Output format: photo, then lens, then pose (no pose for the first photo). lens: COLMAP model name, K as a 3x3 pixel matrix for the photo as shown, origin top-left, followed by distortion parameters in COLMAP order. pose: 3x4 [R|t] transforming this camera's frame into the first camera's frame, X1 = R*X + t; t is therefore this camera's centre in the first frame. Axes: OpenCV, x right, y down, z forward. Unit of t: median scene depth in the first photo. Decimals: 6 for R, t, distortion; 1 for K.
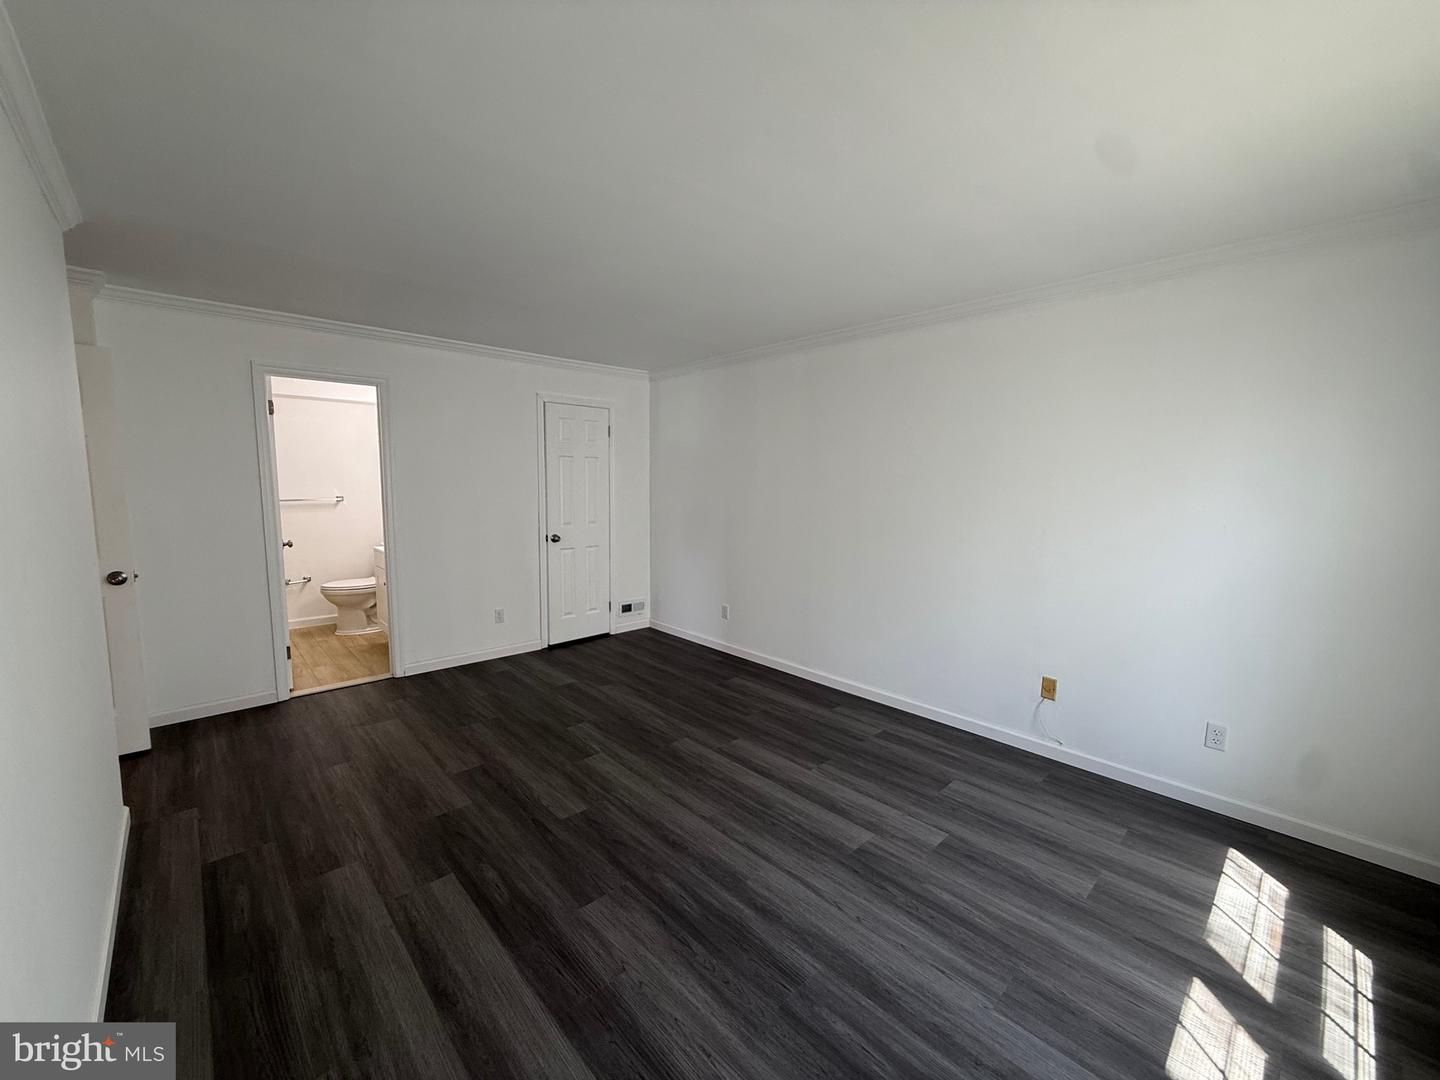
lens RADIAL K [[577.7, 0, 719.7], [0, 577.7, 541.4], [0, 0, 1]] dist [-0.000290, 0.000196]
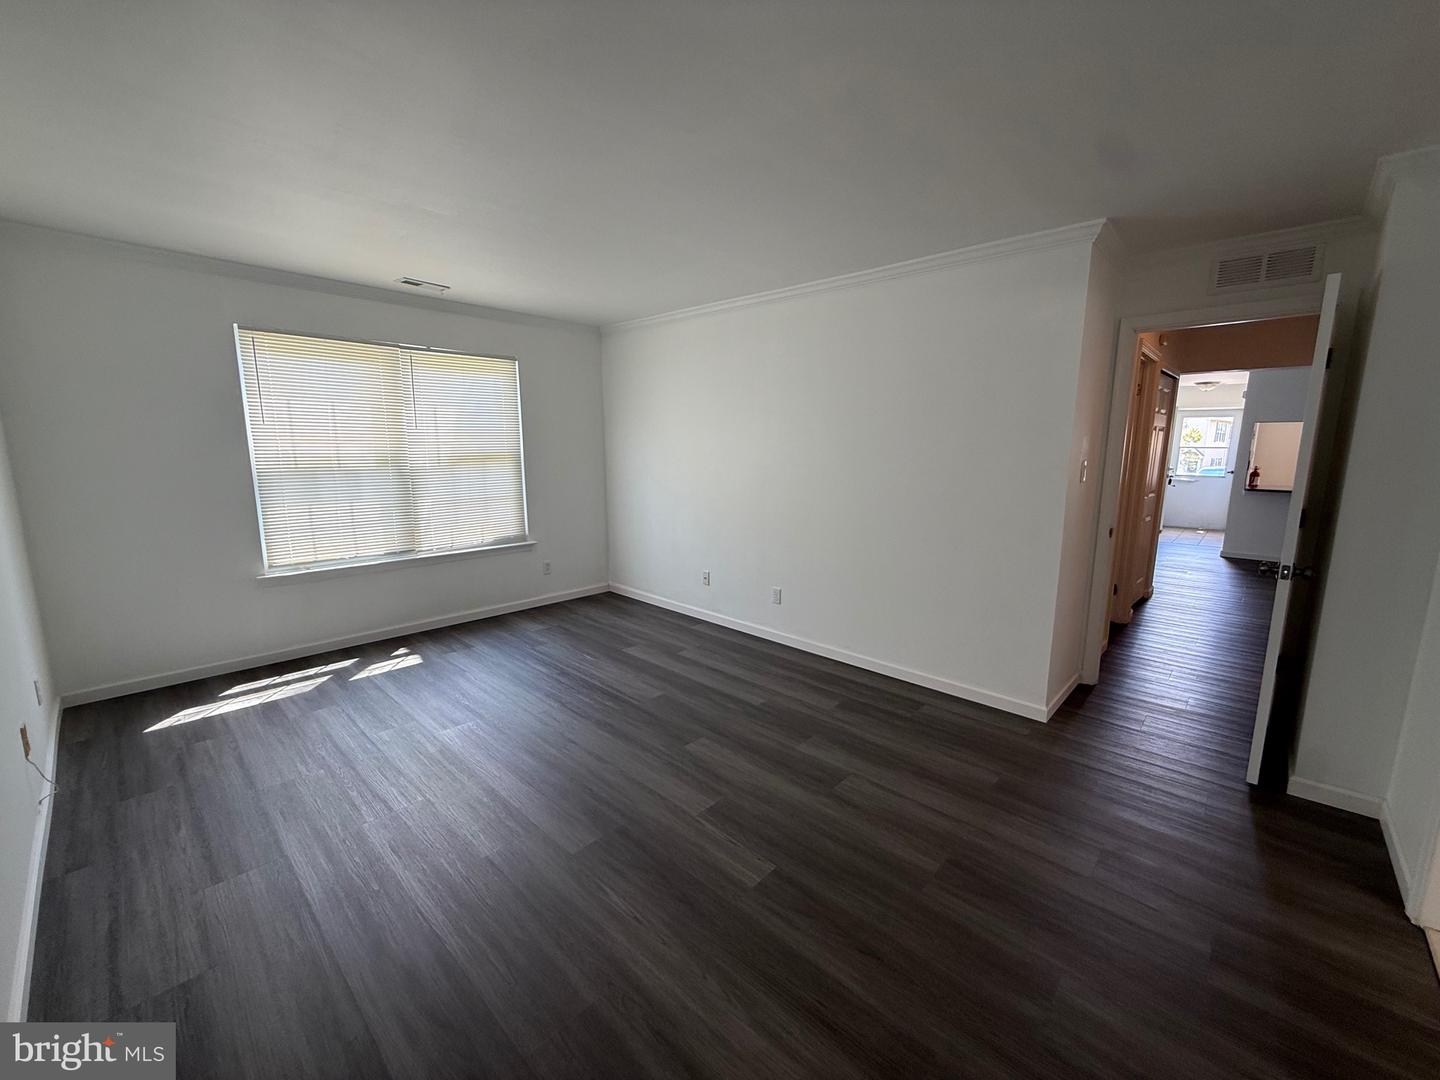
lens RADIAL K [[577.7, 0, 719.7], [0, 577.7, 541.4], [0, 0, 1]] dist [-0.000290, 0.000196]
pose [[-0.997560, -0.004082, -0.069691, -0.223163], [-0.023439, 0.959923, 0.279283, -0.210665], [0.065758, 0.280235, -0.957676, 1.971625]]
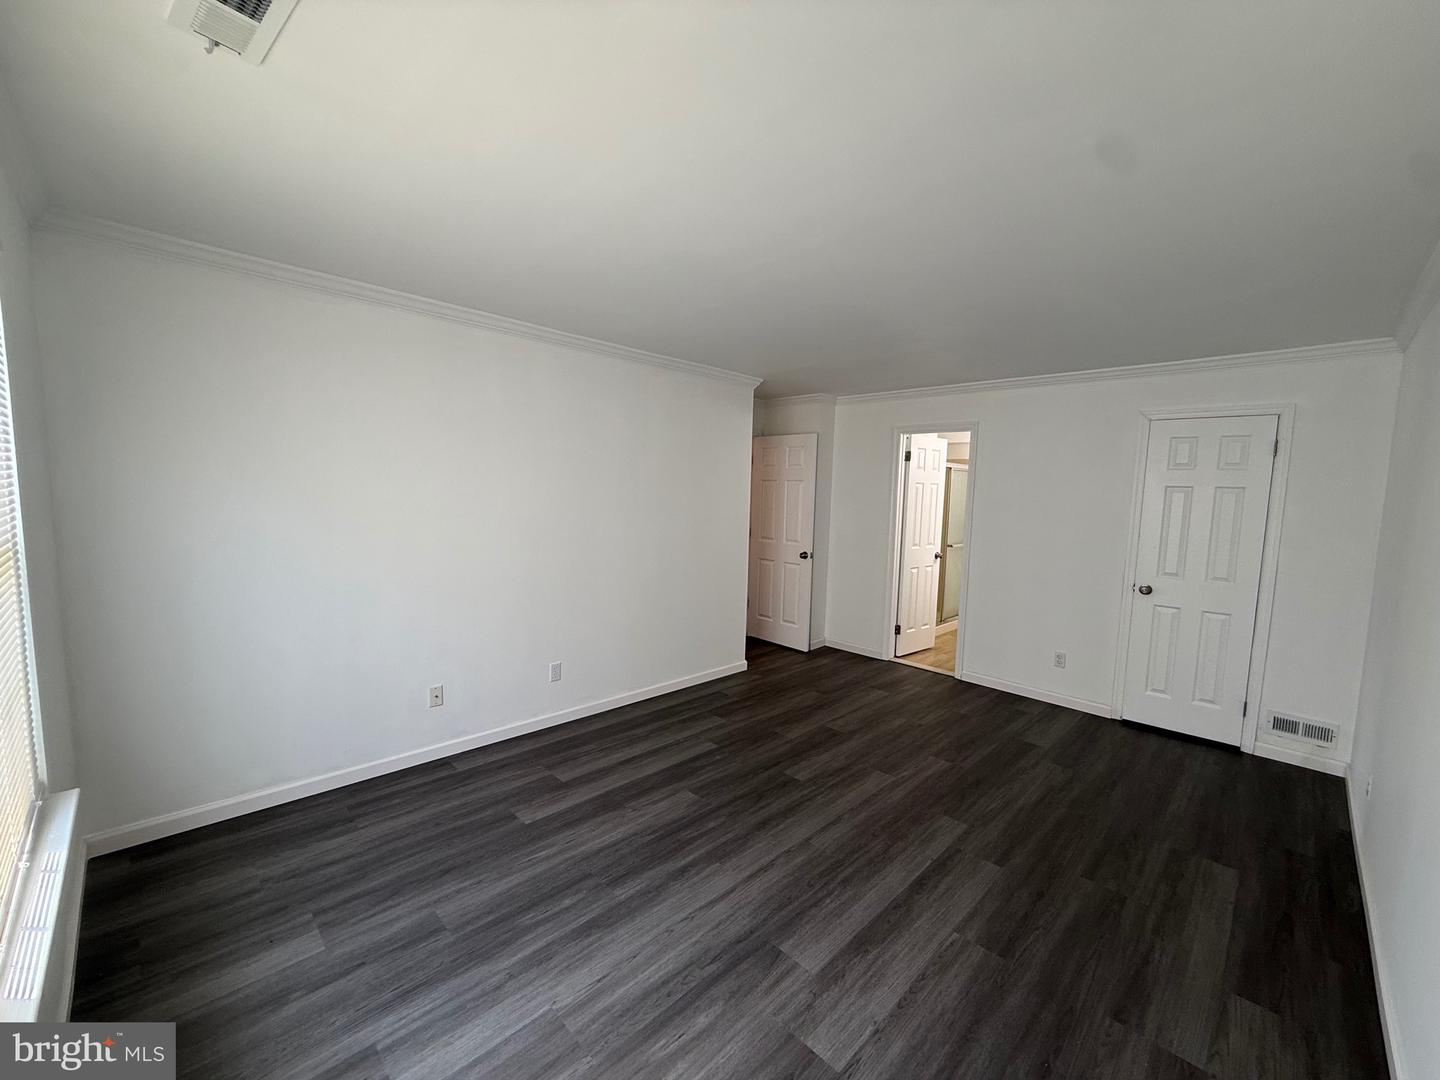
lens RADIAL K [[577.7, 0, 719.7], [0, 577.7, 541.4], [0, 0, 1]] dist [-0.000290, 0.000196]
pose [[0.035987, 0.078887, -0.996234, 0.931237], [-0.142278, 0.987129, 0.073027, -0.088266], [0.989172, 0.139114, 0.046748, 0.726708]]
